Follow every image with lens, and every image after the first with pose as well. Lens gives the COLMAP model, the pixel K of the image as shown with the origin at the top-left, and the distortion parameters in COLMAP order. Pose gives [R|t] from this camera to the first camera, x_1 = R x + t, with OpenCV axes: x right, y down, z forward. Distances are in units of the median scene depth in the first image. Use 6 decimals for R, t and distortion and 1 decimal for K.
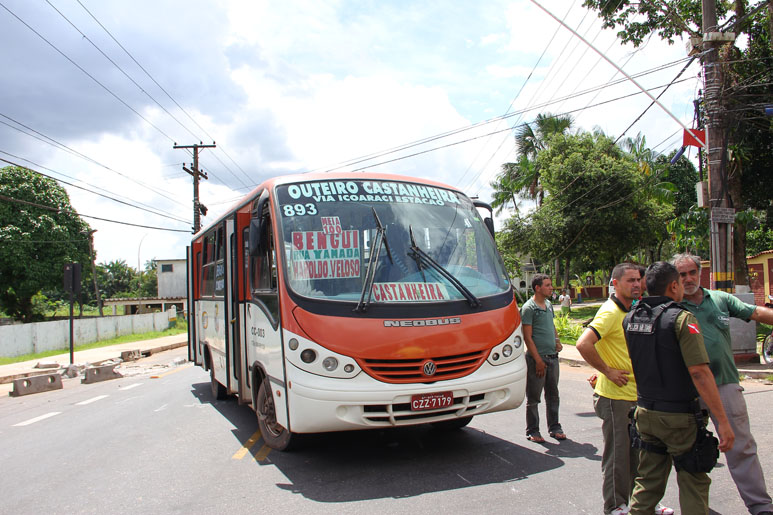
lens RADIAL K [[650.3, 0, 406.3], [0, 650.3, 242.4], [0, 0, 1]] dist [-0.187790, 0.190766]
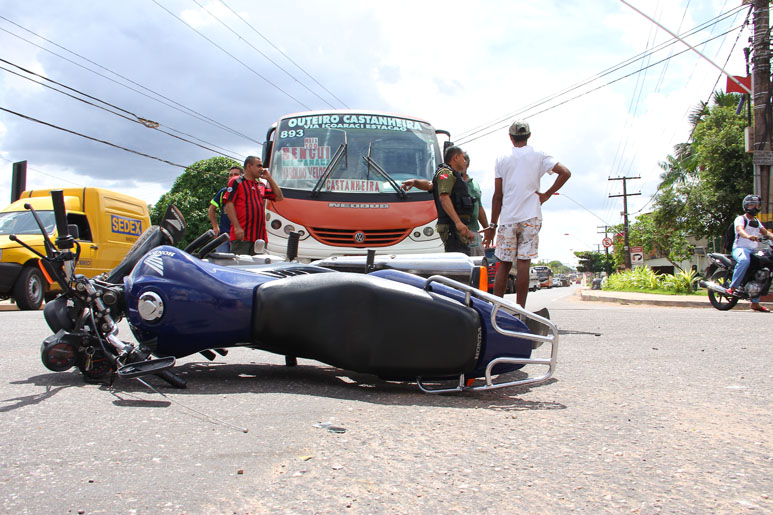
lens RADIAL K [[650.3, 0, 406.3], [0, 650.3, 242.4], [0, 0, 1]] dist [-0.187790, 0.190766]
pose [[0.954077, 0.008916, -0.299429, 0.482116], [-0.005374, 0.999906, 0.012652, 0.162505], [0.299514, -0.010461, 0.954035, -0.278753]]
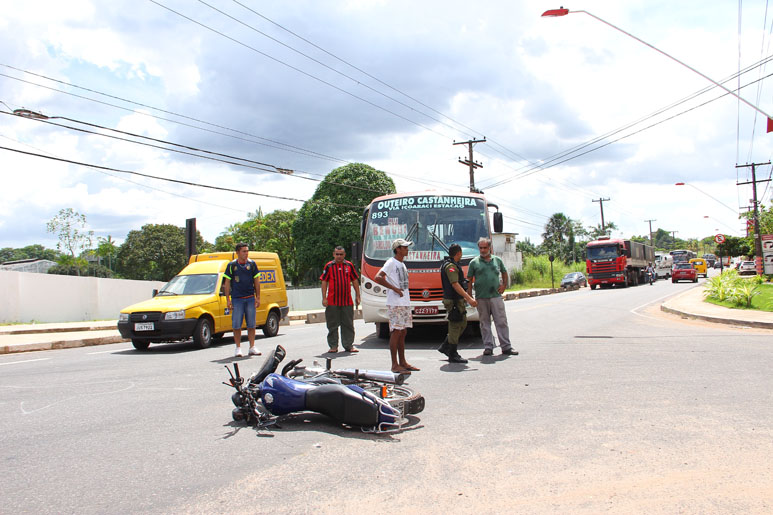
lens RADIAL K [[650.3, 0, 406.3], [0, 650.3, 242.4], [0, 0, 1]] dist [-0.187790, 0.190766]
pose [[0.865204, -0.013873, -0.501228, 0.856849], [0.035956, 0.998760, 0.034422, -0.030471], [0.500129, -0.047804, 0.864631, -0.654520]]
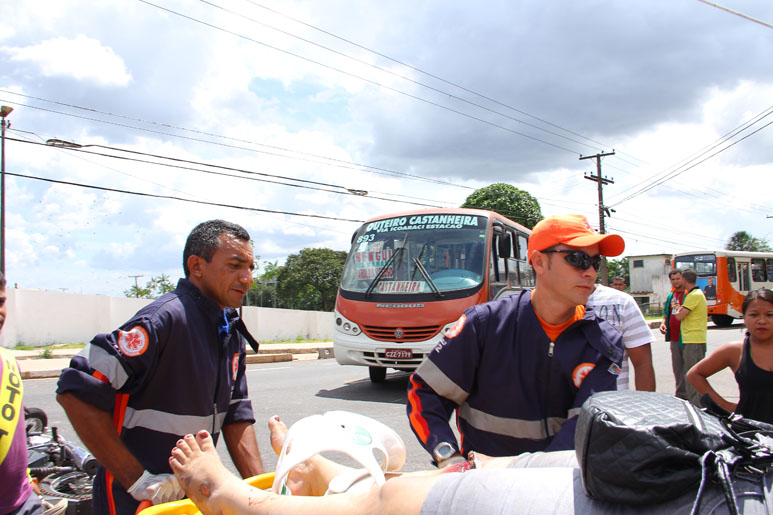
lens RADIAL K [[650.3, 0, 406.3], [0, 650.3, 242.4], [0, 0, 1]] dist [-0.187790, 0.190766]
pose [[0.700383, -0.041491, -0.712561, 1.066290], [0.047708, 0.998798, -0.011265, -0.014933], [0.712172, -0.026105, 0.701520, -0.118279]]
